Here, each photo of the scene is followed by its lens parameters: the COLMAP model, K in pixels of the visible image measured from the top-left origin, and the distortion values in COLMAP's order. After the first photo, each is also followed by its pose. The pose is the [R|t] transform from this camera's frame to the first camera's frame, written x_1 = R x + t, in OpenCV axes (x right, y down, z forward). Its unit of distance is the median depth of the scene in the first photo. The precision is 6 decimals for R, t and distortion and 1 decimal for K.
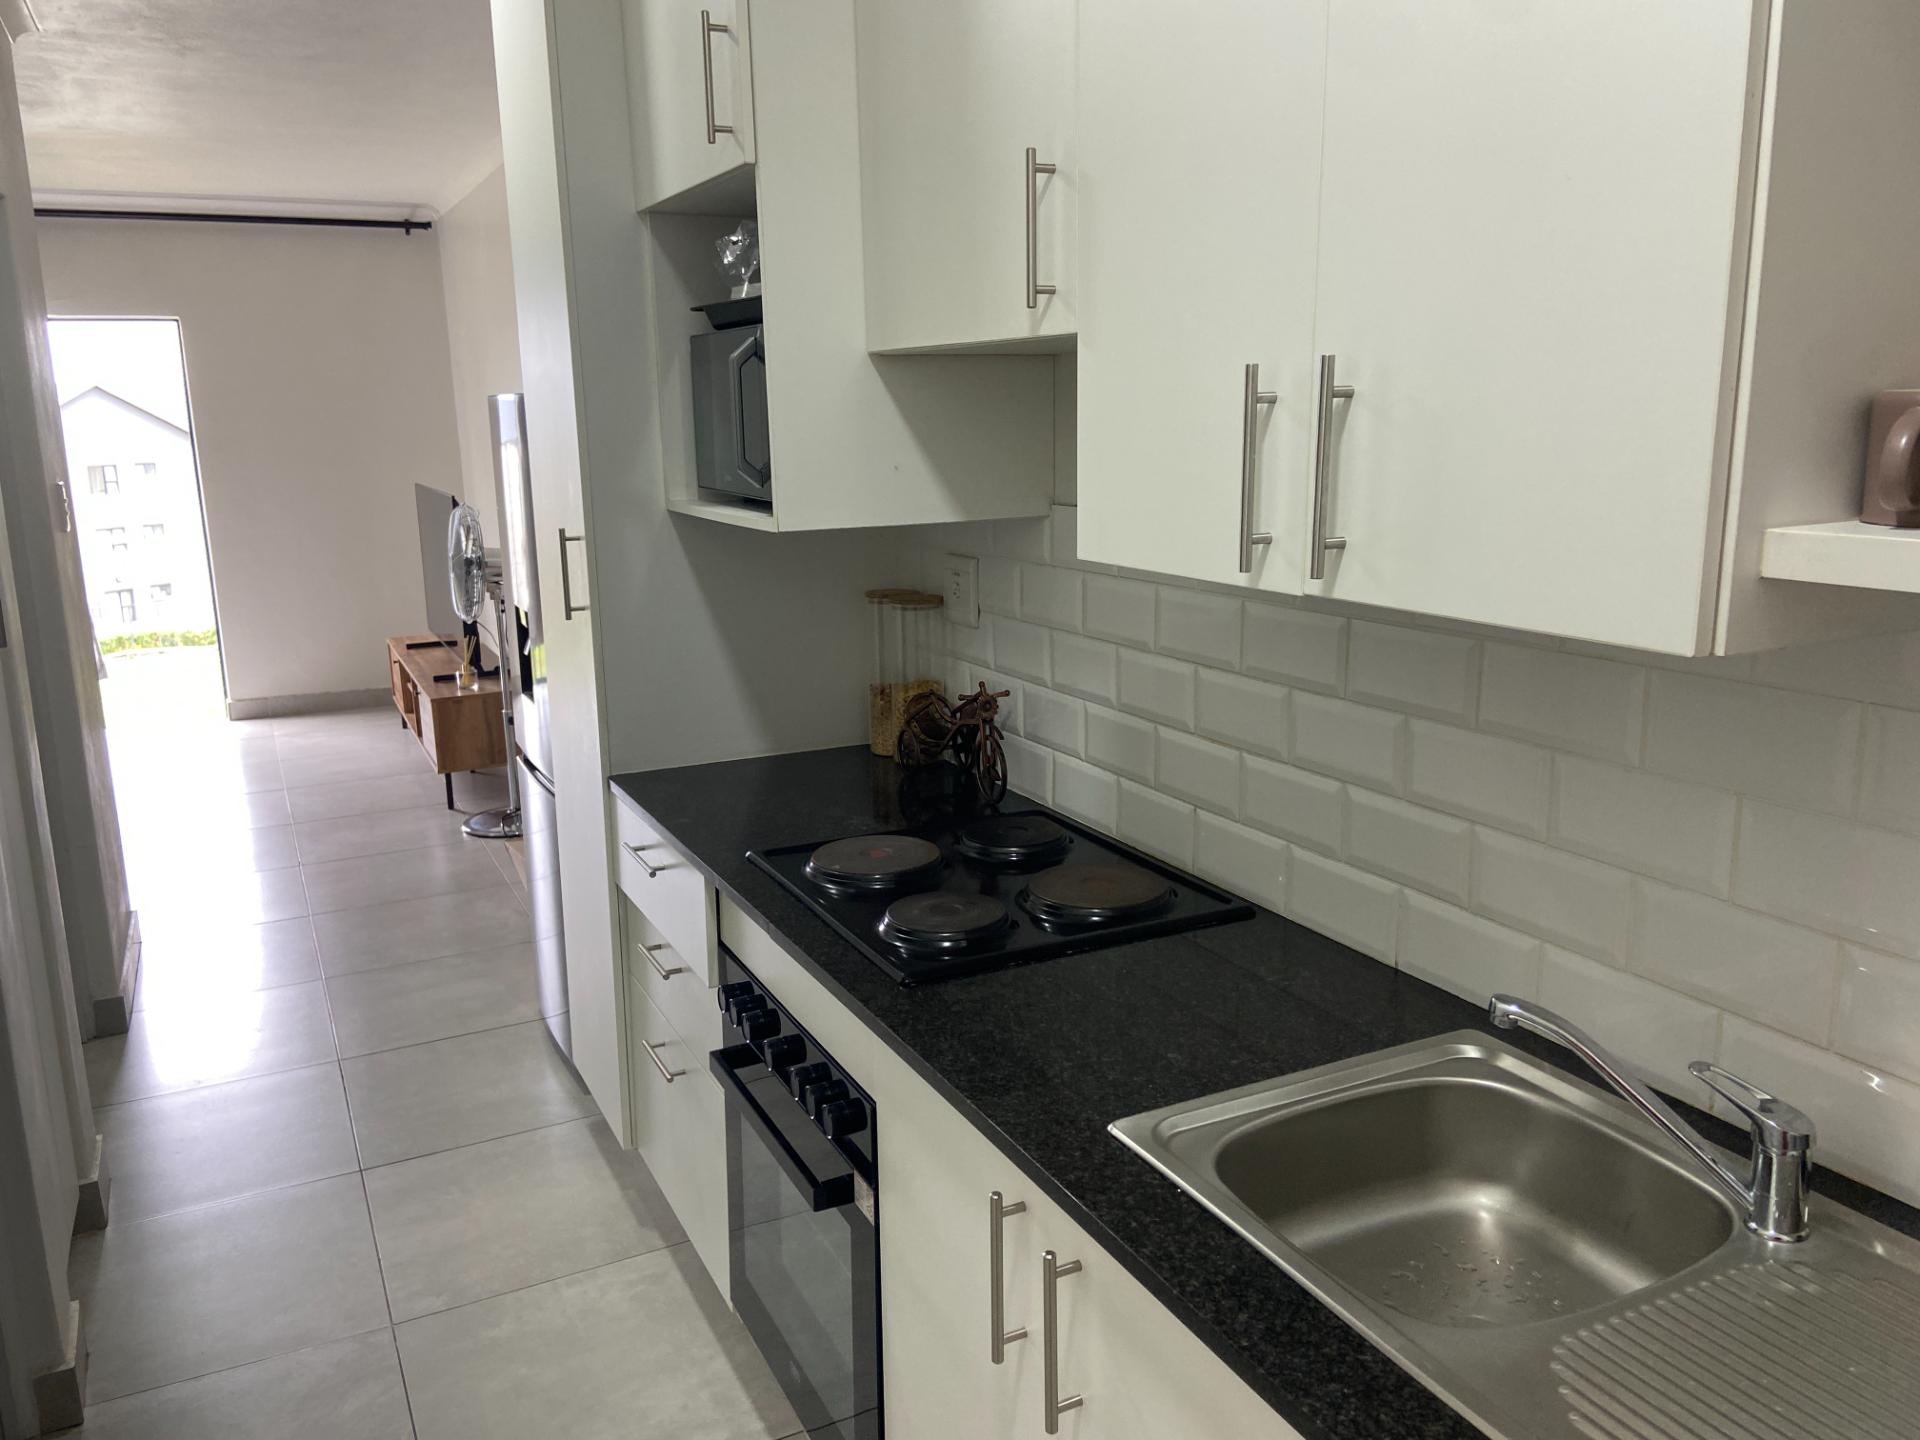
lens RADIAL K [[1448.7, 0, 960.0], [0, 1448.7, 720.0], [0, 0, 1]] dist [0.141257, -0.168611]
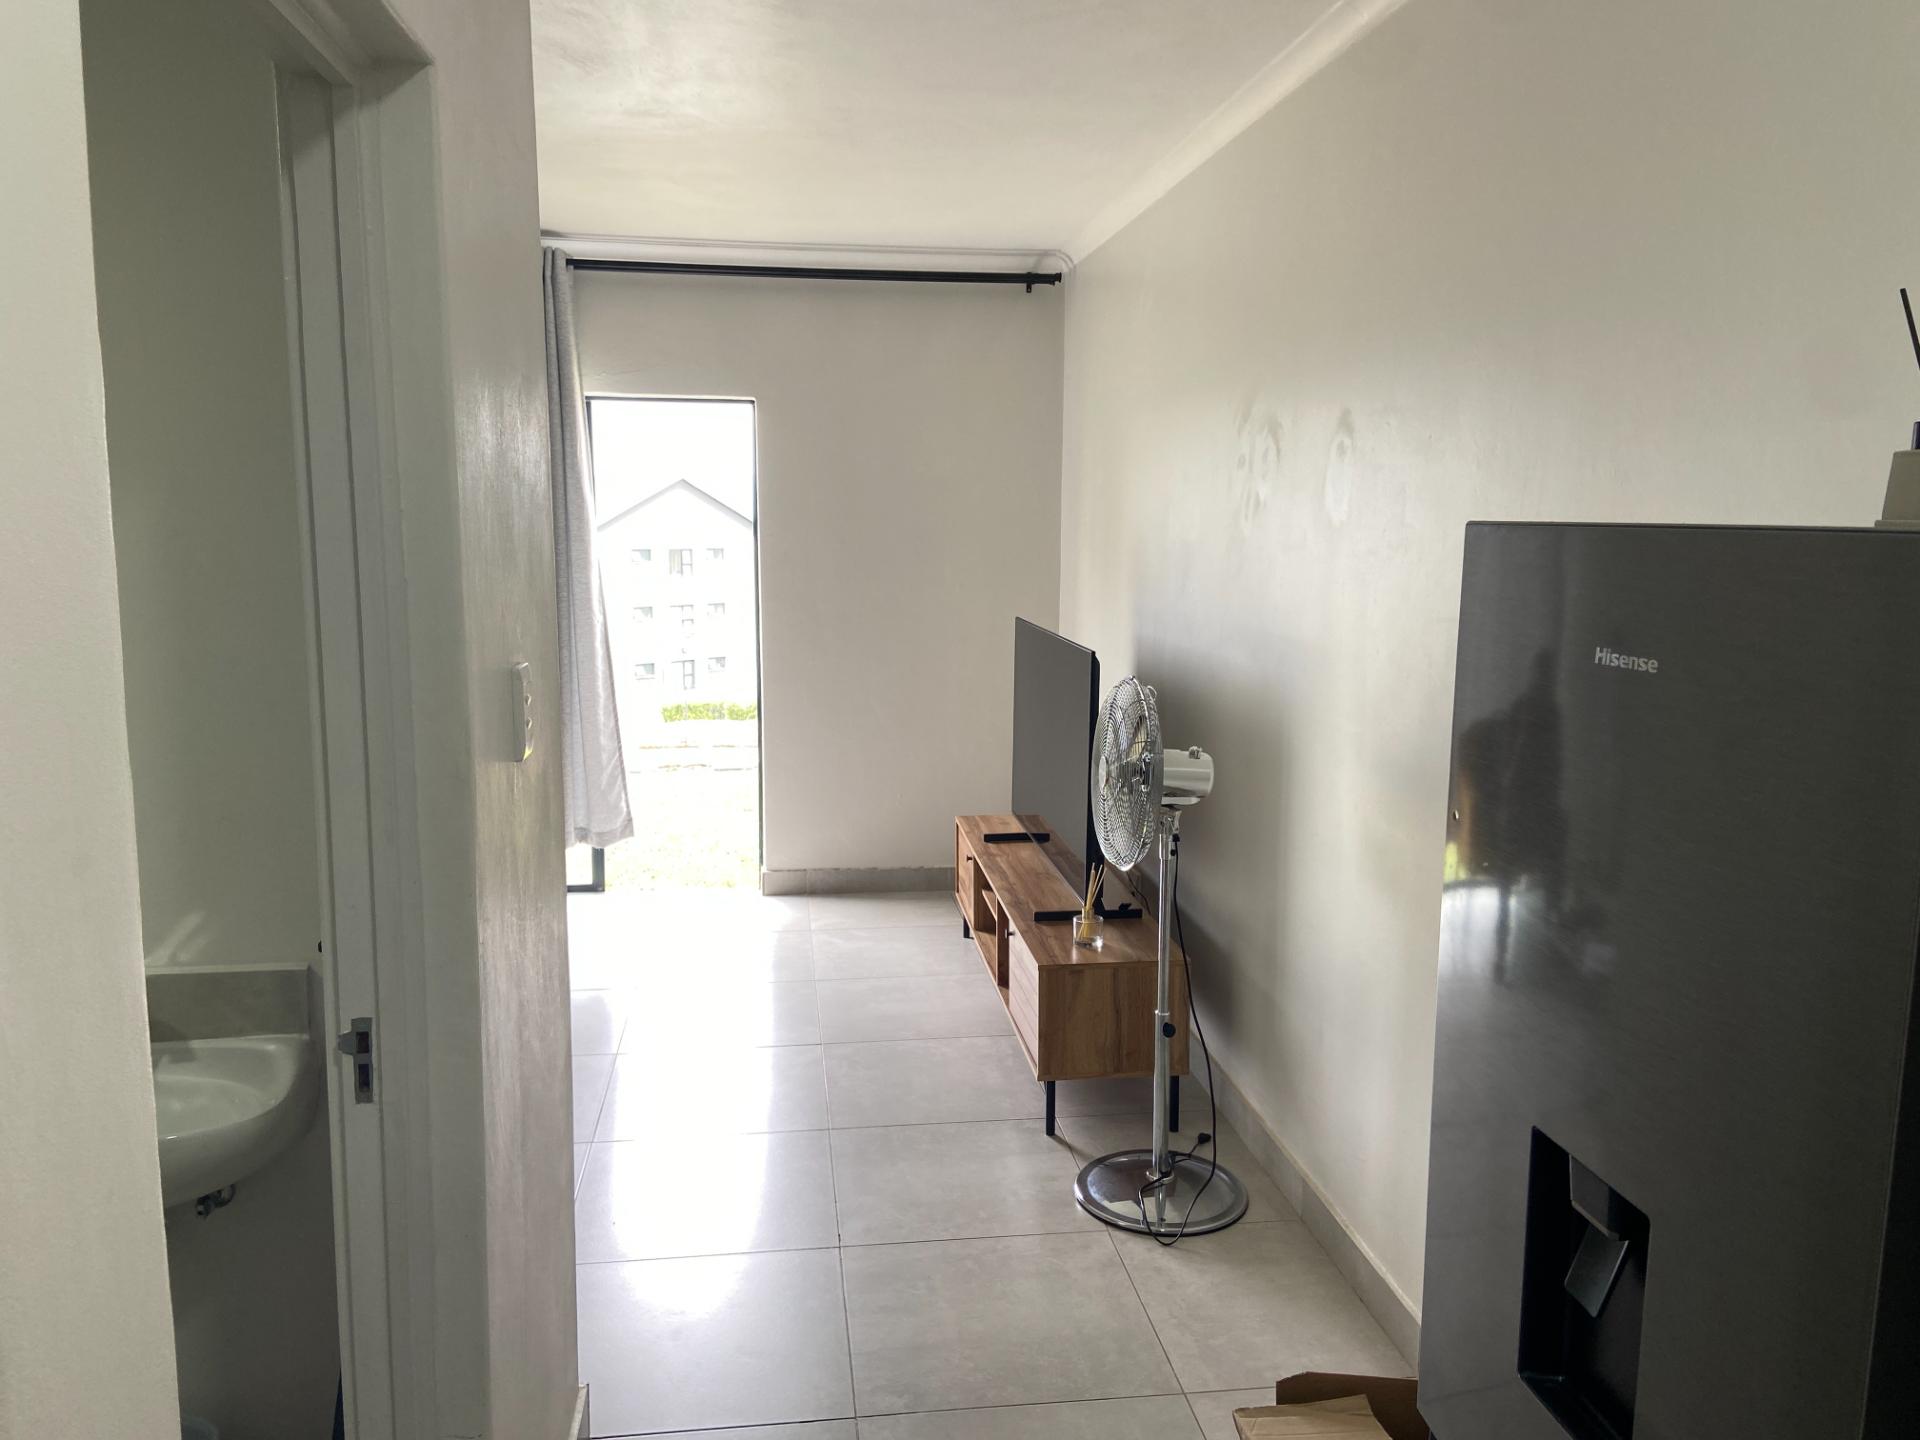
lens RADIAL K [[1448.7, 0, 960.0], [0, 1448.7, 720.0], [0, 0, 1]] dist [0.141257, -0.168611]
pose [[0.945480, 0.068457, -0.318403, -0.148409], [-0.088313, 0.994919, -0.048333, -0.065788], [0.313476, 0.073817, 0.946723, 0.284716]]
